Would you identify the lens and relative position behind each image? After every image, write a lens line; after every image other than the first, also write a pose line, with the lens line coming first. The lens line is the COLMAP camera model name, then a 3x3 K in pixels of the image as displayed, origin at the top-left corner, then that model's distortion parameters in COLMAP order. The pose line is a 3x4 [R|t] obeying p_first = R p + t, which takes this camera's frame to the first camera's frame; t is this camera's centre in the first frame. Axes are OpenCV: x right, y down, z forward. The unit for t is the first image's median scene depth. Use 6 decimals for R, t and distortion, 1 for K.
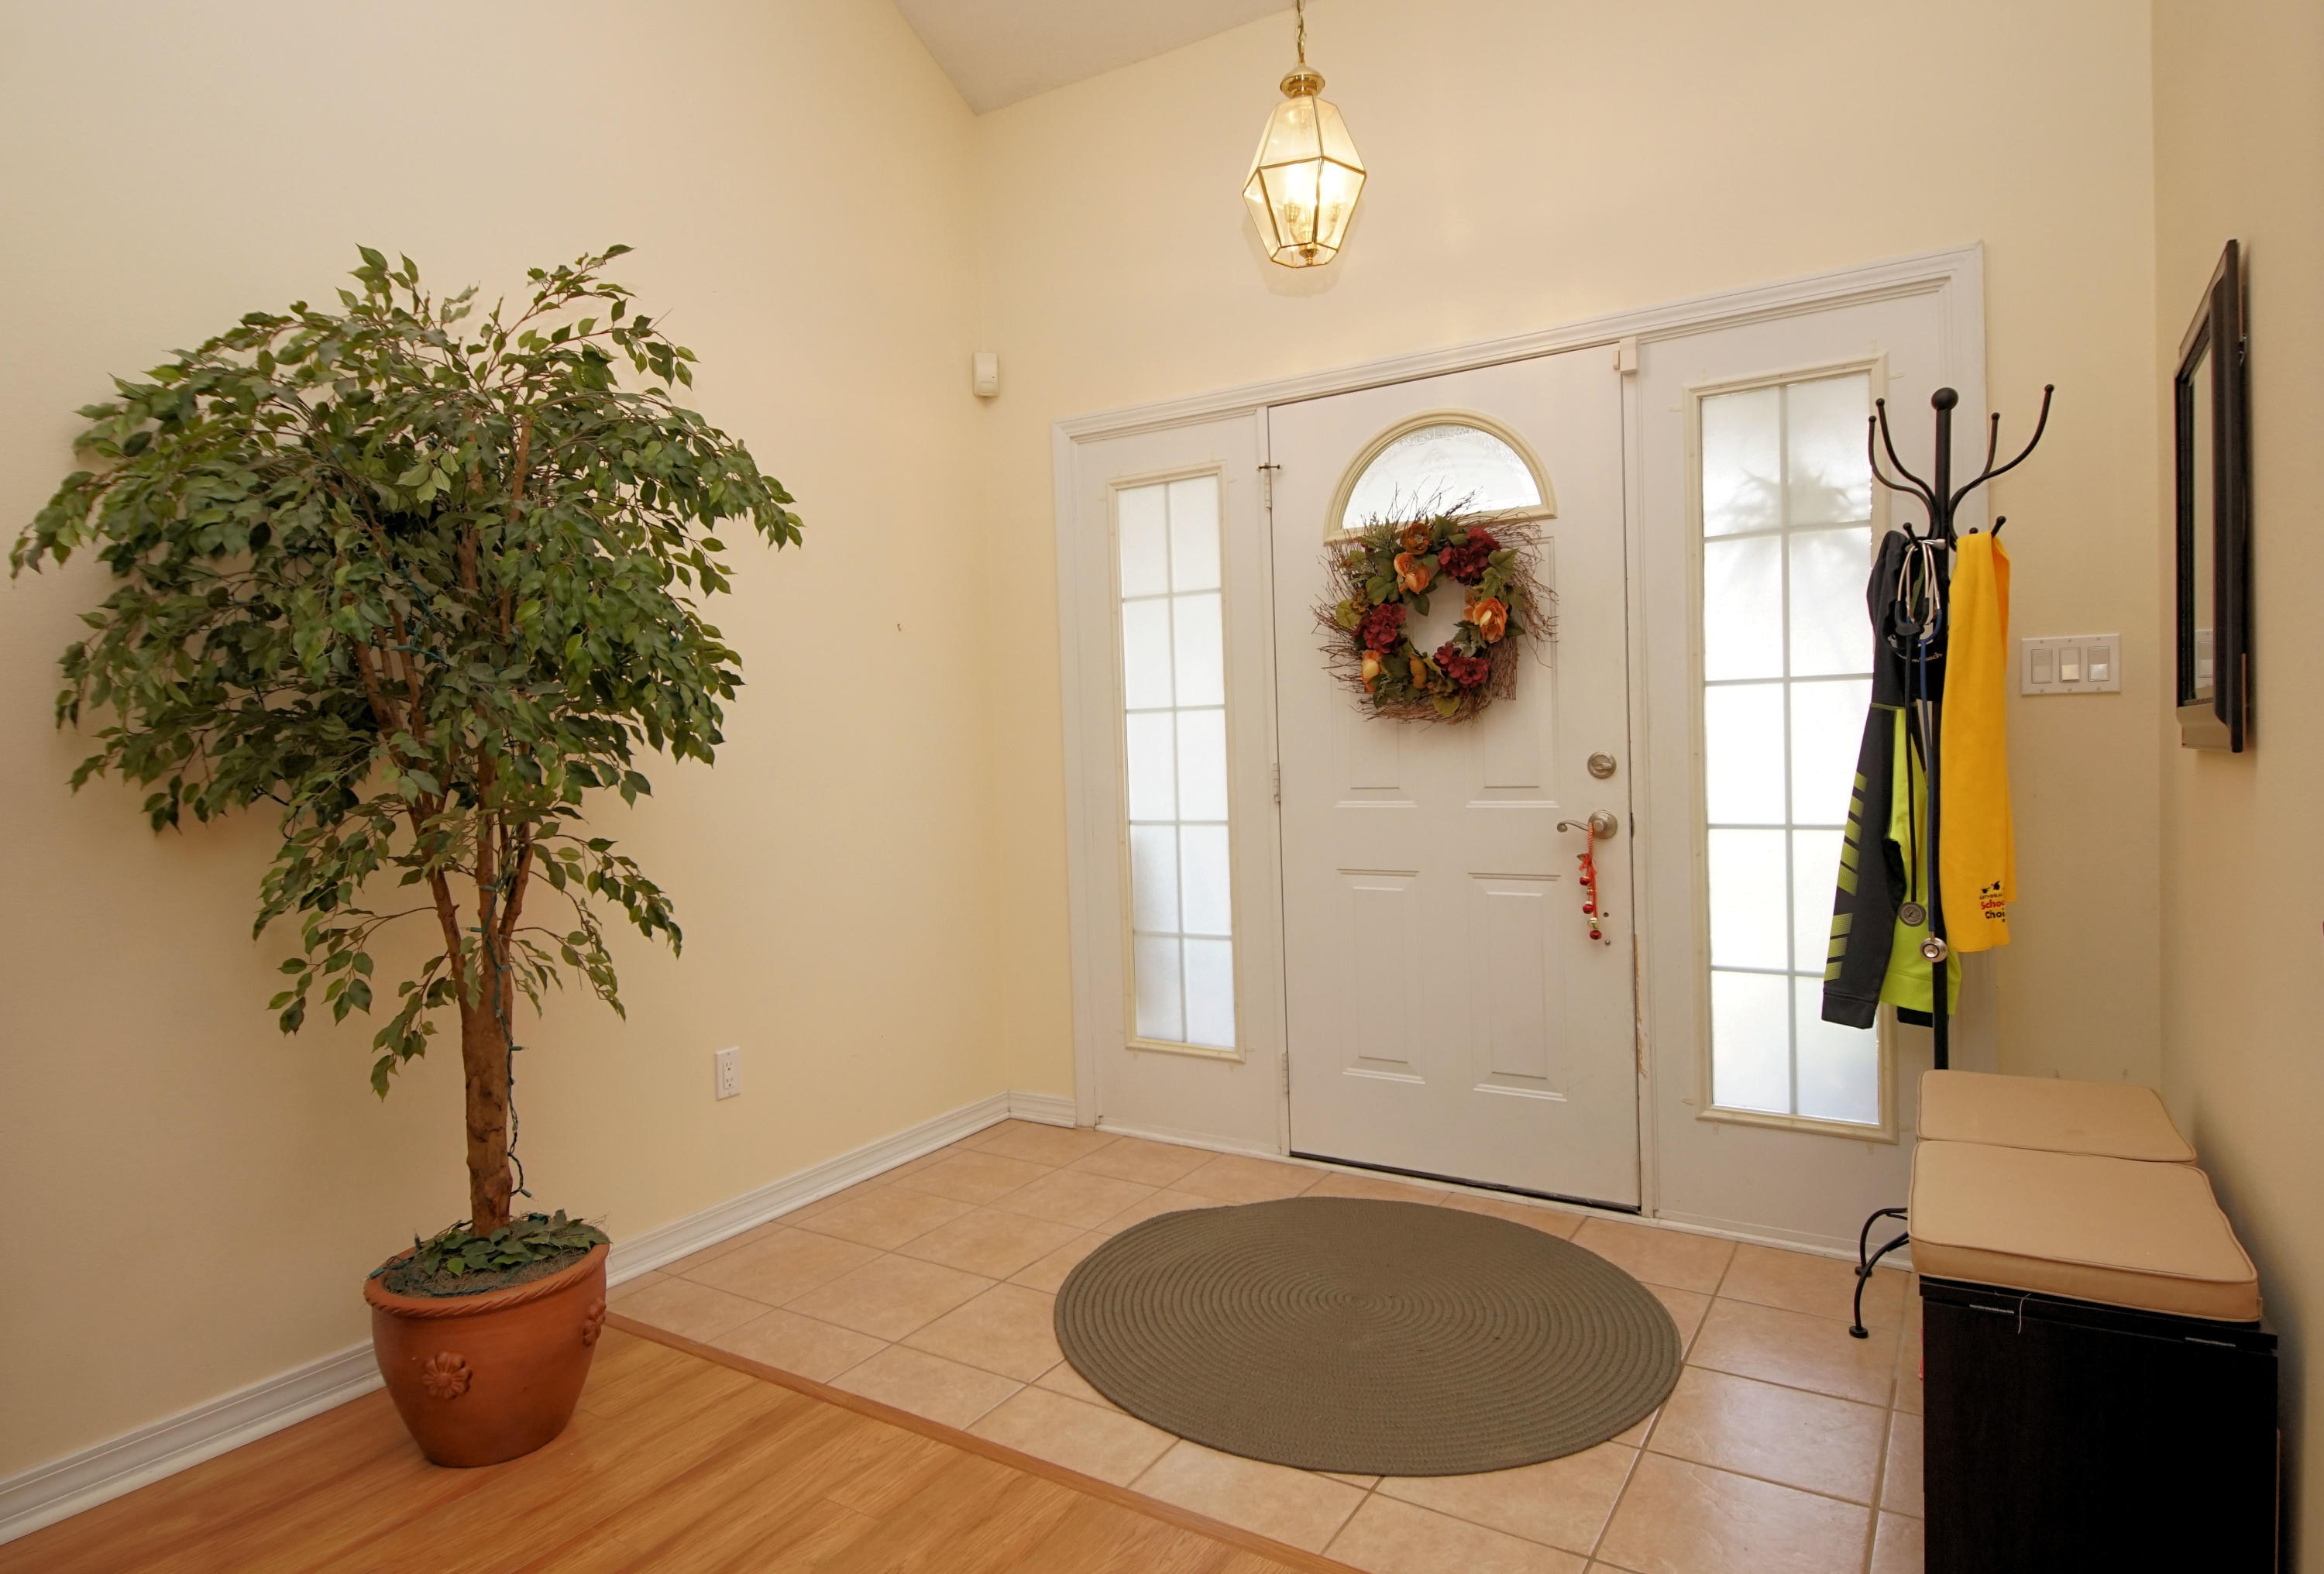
lens RADIAL K [[1299.7, 0, 1135.7], [0, 1299.7, 777.0], [0, 0, 1]] dist [0.013558, -0.006980]
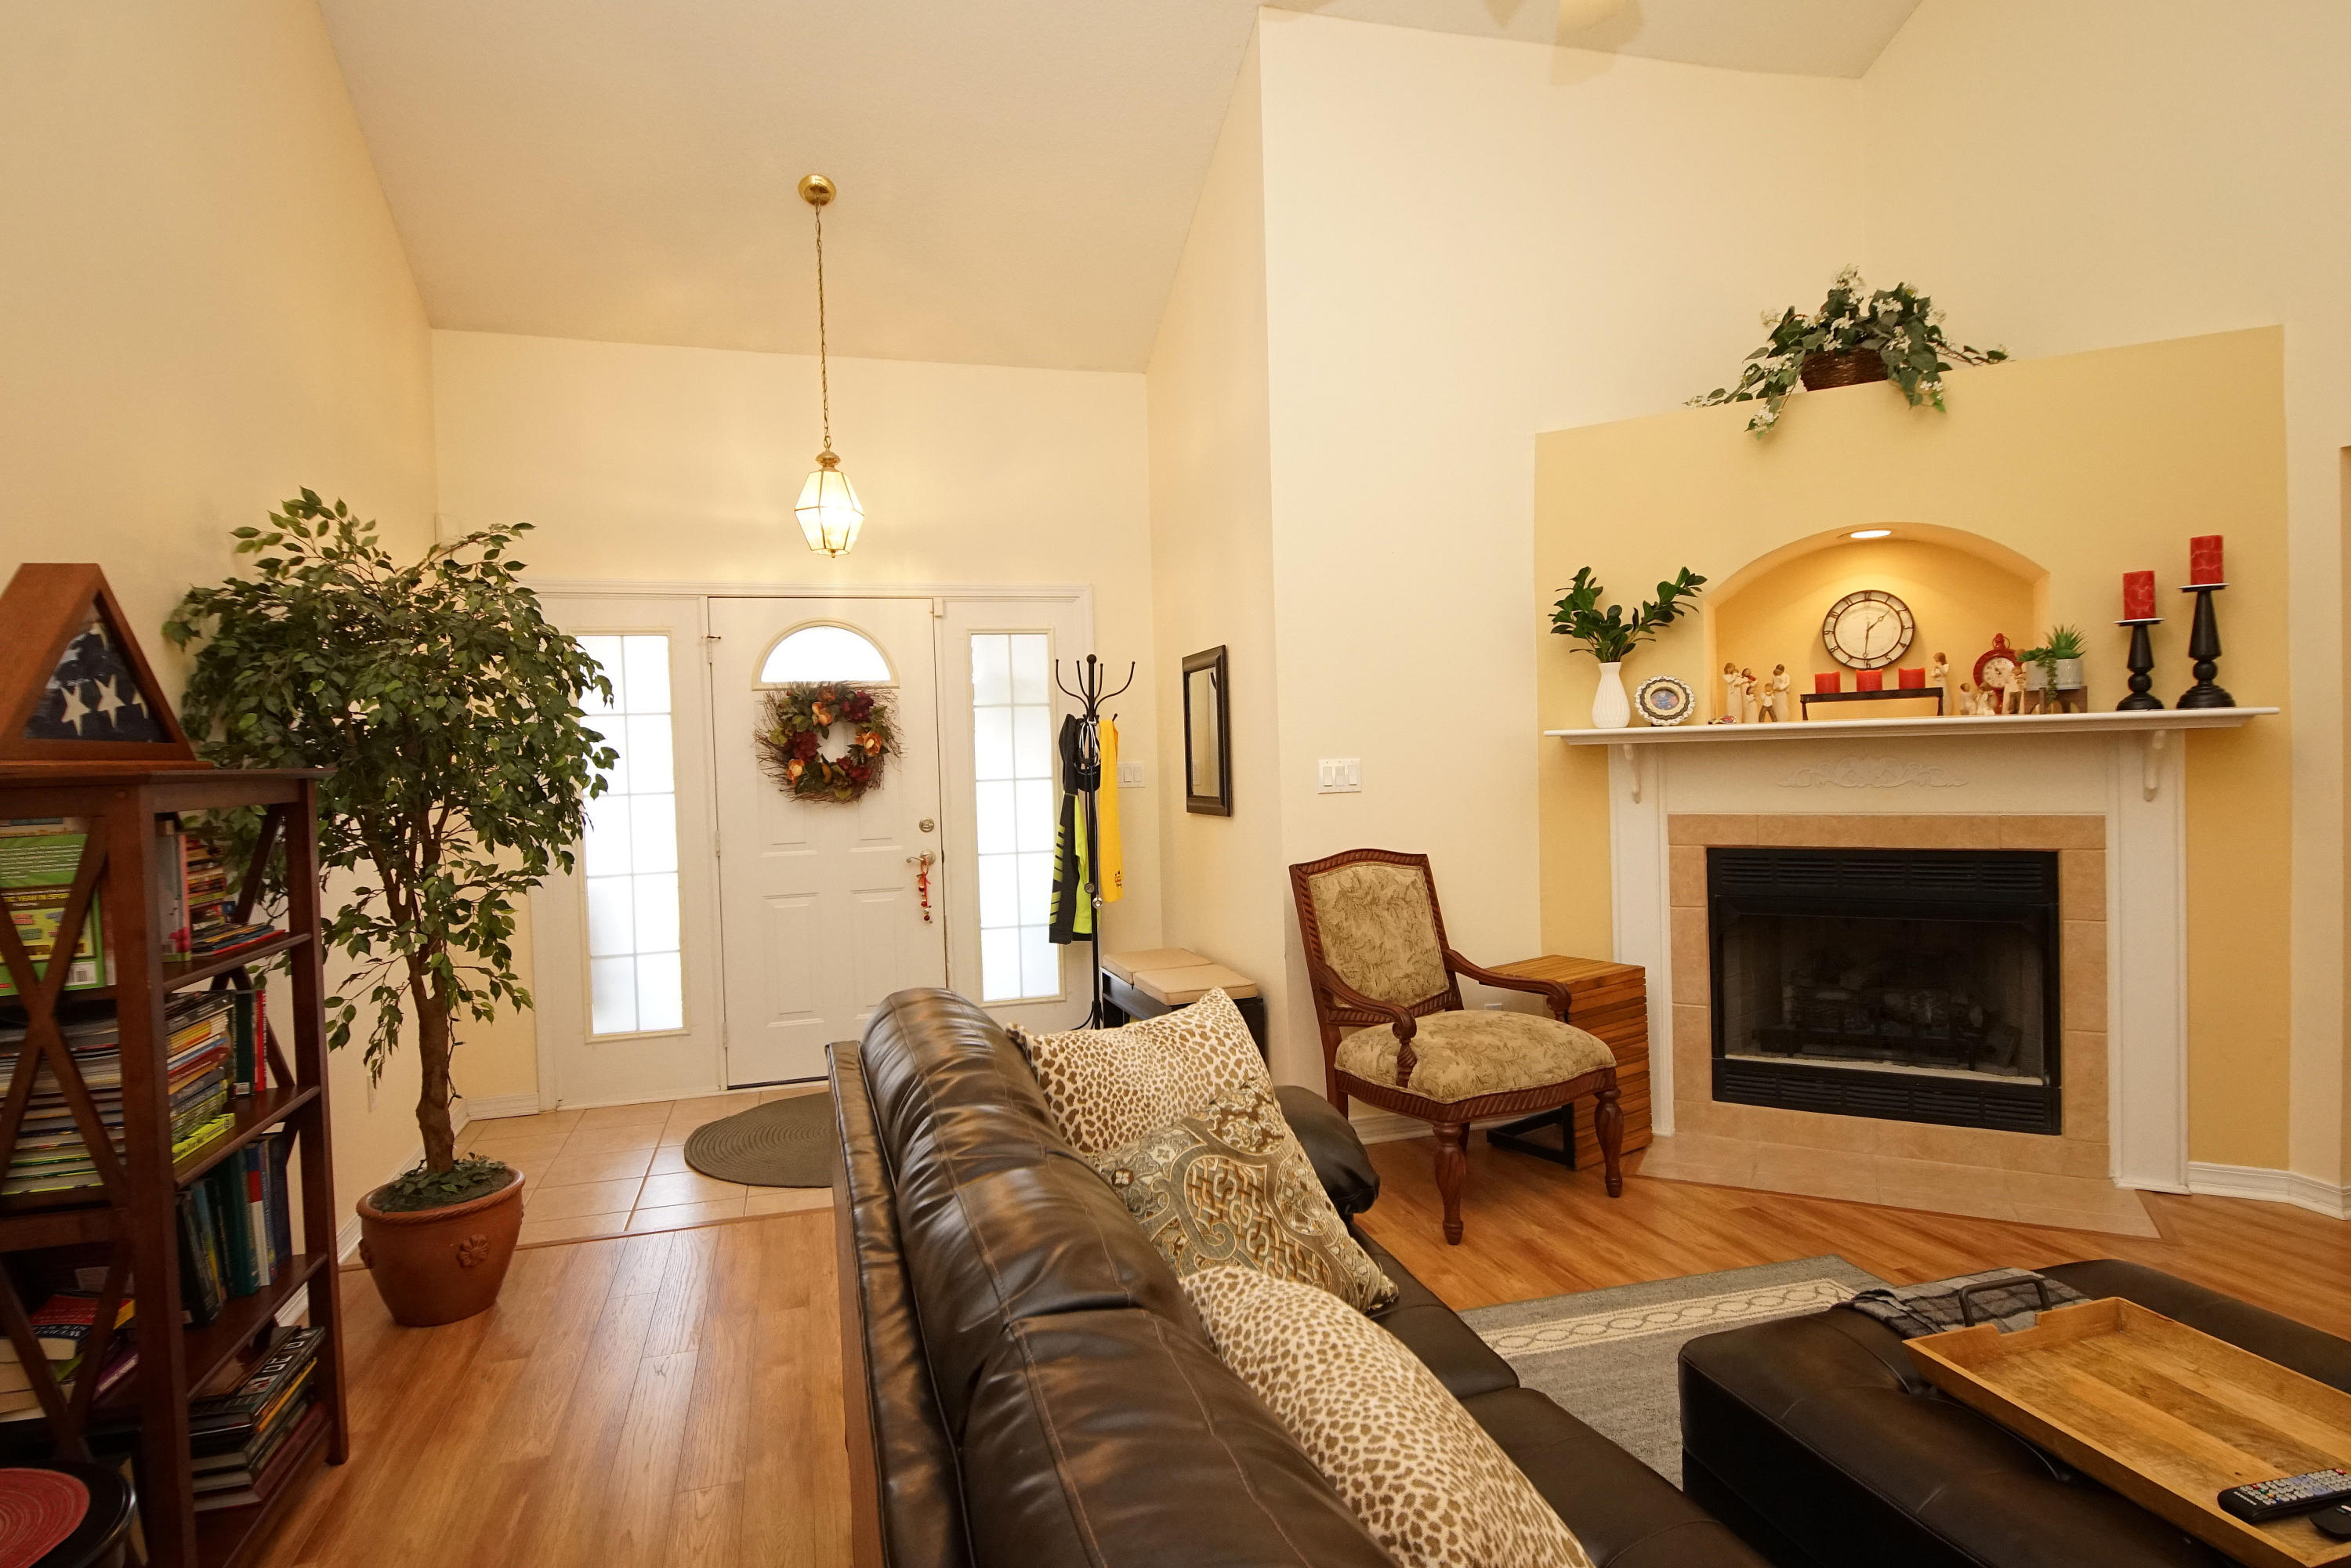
lens RADIAL K [[1264.1, 0, 1161.0], [0, 1264.1, 774.7], [0, 0, 1]] dist [0.024630, -0.026813]
pose [[0.663485, -0.006543, 0.748161, -0.744147], [0.032432, 0.999273, -0.020023, -0.032862], [-0.747486, 0.037549, 0.663215, -0.422239]]
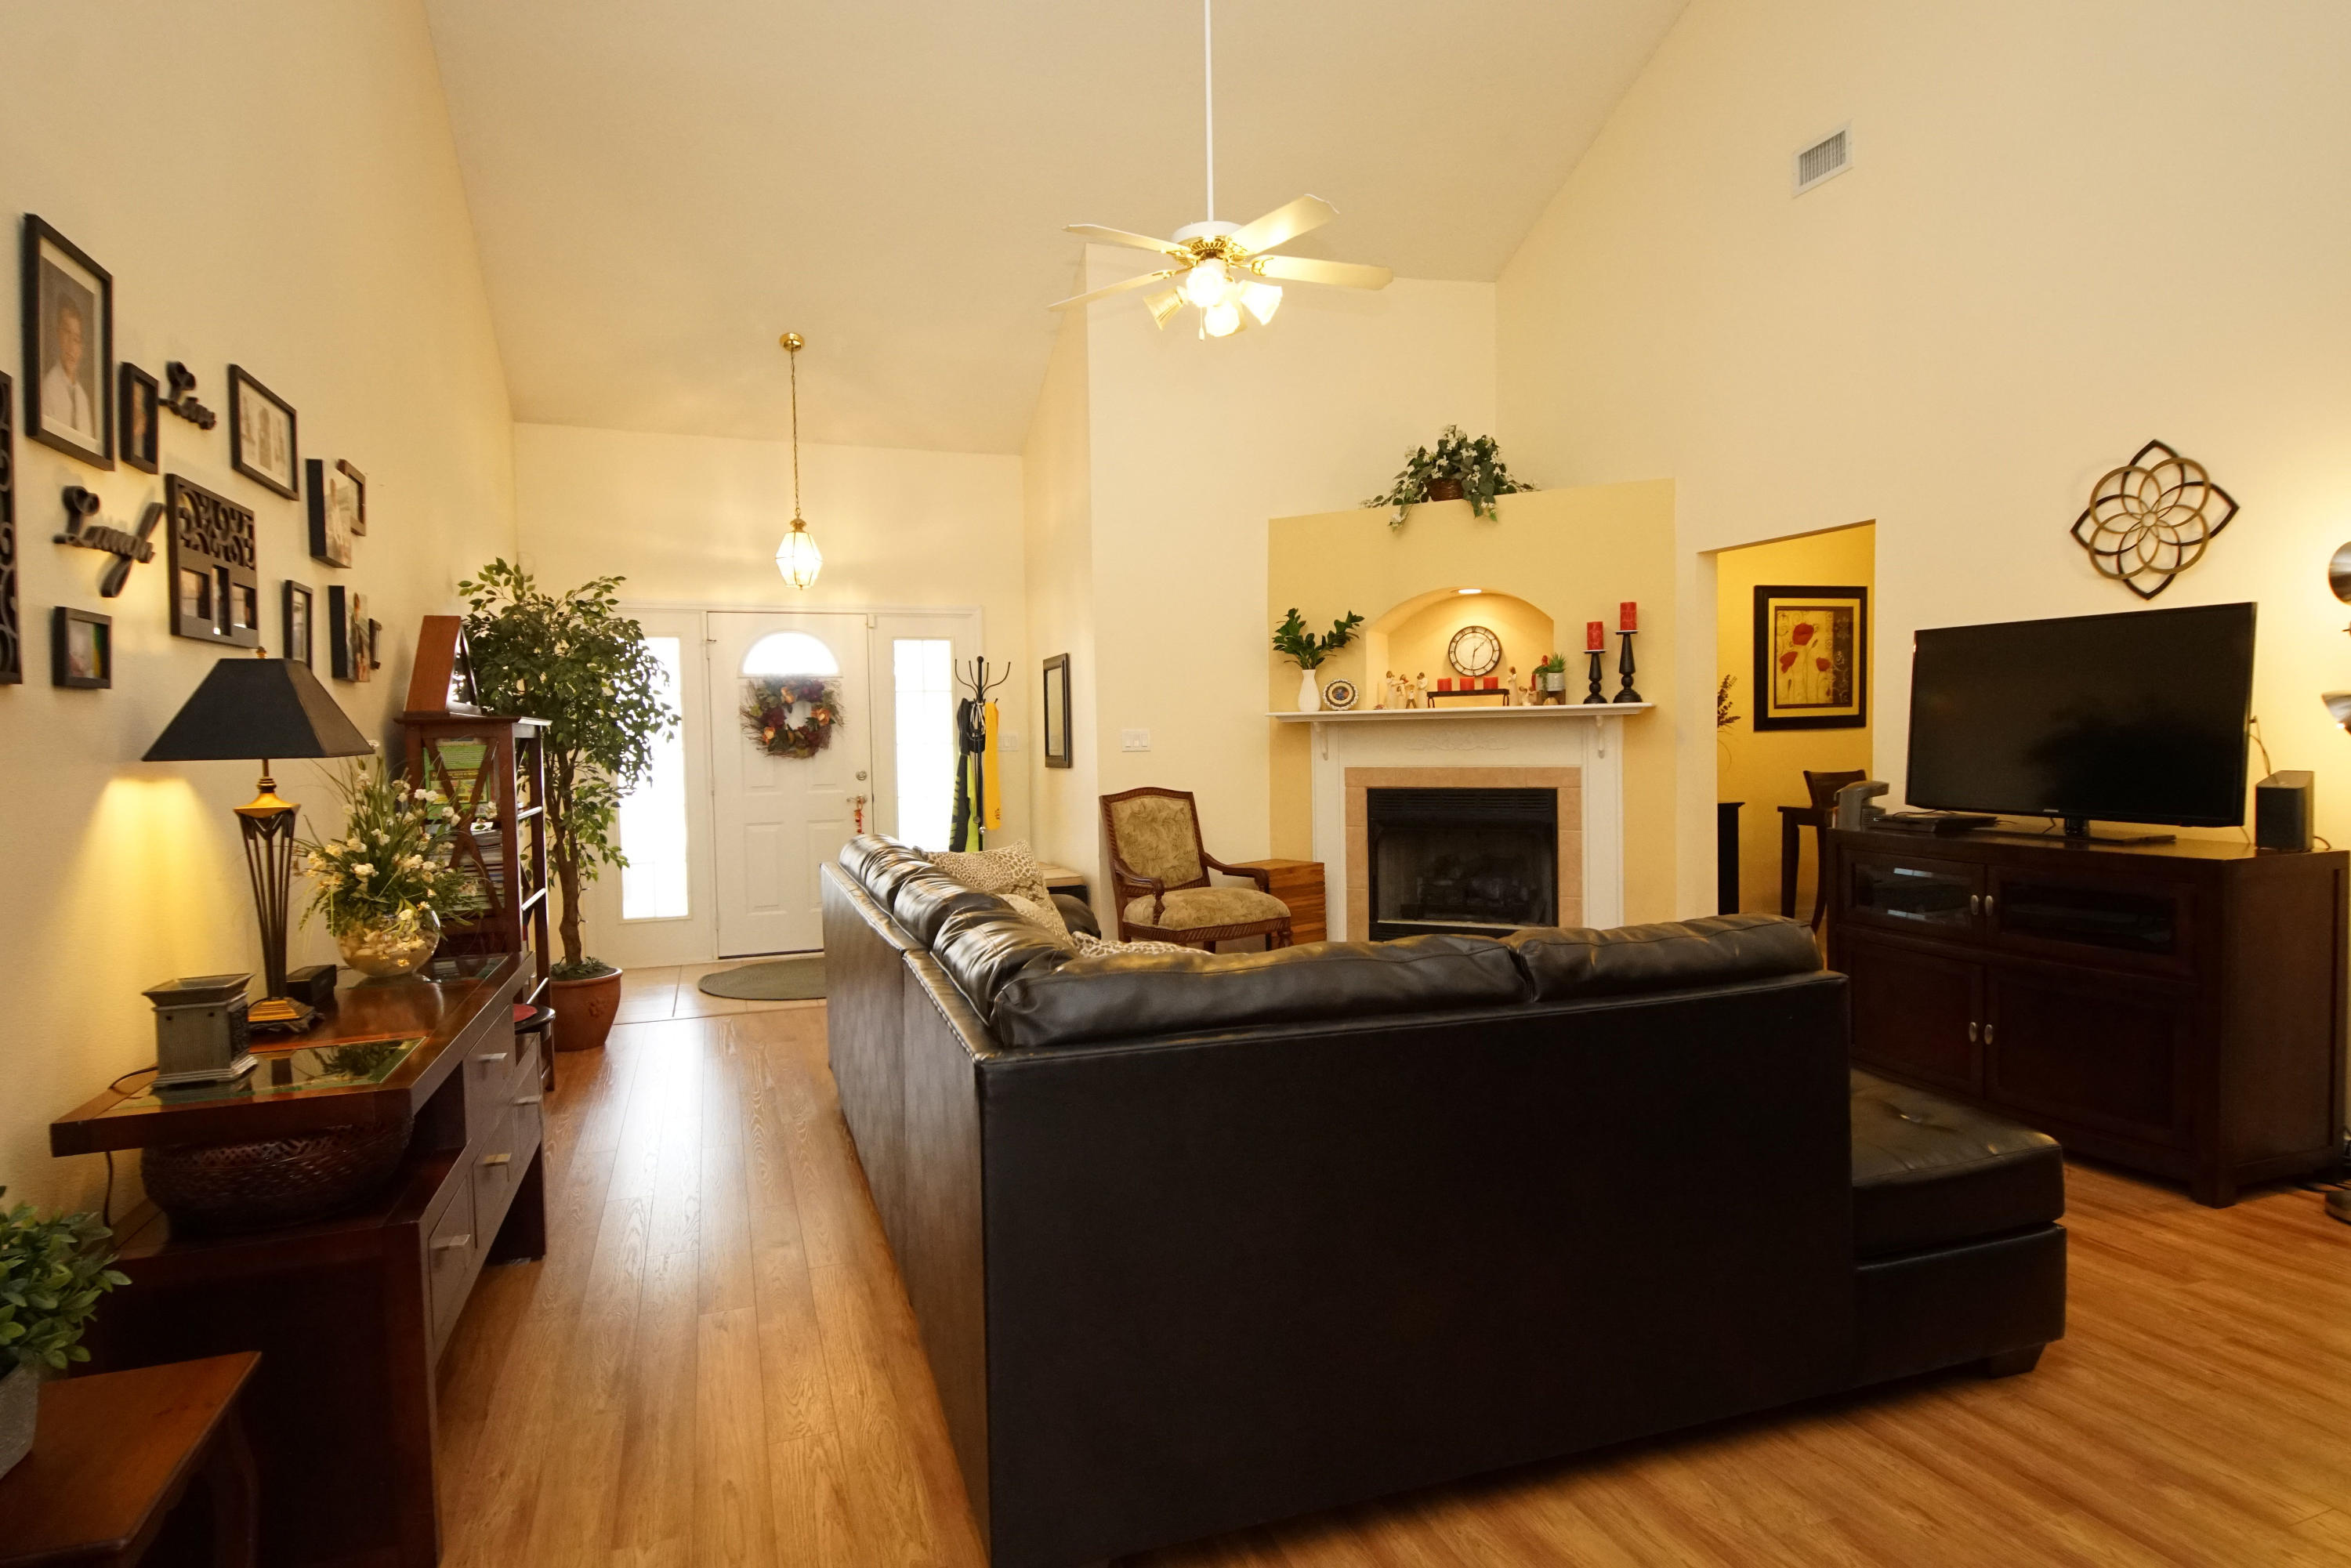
lens RADIAL K [[1264.1, 0, 1159.2], [0, 1264.1, 773.7], [0, 0, 1]] dist [0.024630, -0.026813]
pose [[0.617555, -0.007646, 0.786490, -1.233356], [0.022990, 0.999701, -0.008333, 0.022183], [-0.786192, 0.023227, 0.617546, -0.997745]]
